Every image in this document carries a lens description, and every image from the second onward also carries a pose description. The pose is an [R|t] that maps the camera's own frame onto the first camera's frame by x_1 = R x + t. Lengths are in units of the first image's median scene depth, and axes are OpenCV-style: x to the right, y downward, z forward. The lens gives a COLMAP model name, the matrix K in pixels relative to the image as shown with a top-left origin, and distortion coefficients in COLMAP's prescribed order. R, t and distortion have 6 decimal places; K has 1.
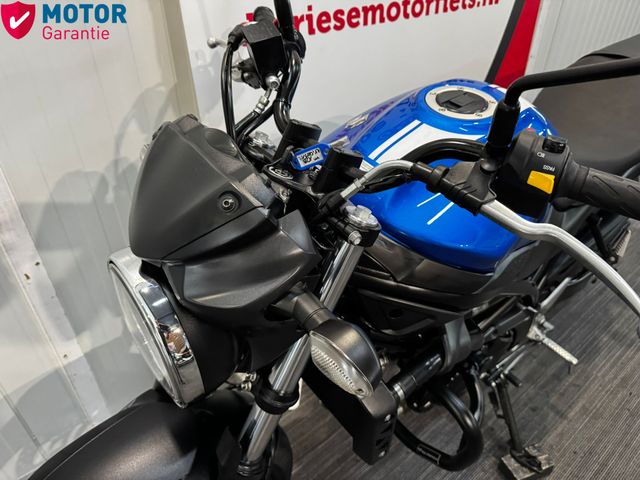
lens RADIAL K [[458.7, 0, 320.0], [0, 458.7, 240.0], [0, 0, 1]] dist [-0.004008, -0.007227]
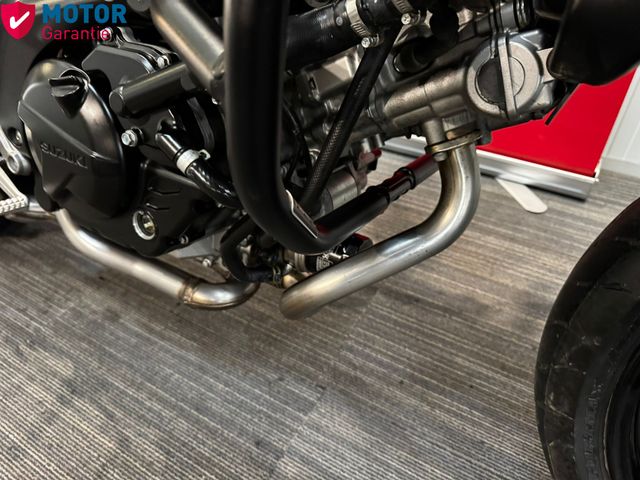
lens RADIAL K [[463.3, 0, 320.0], [0, 463.3, 240.0], [0, 0, 1]] dist [0.031177, -0.063857]
pose [[0.339711, 0.595897, -0.727669, 1.293159], [-0.530474, 0.760272, 0.374945, 0.033896], [0.776655, 0.258636, 0.574381, 0.903002]]
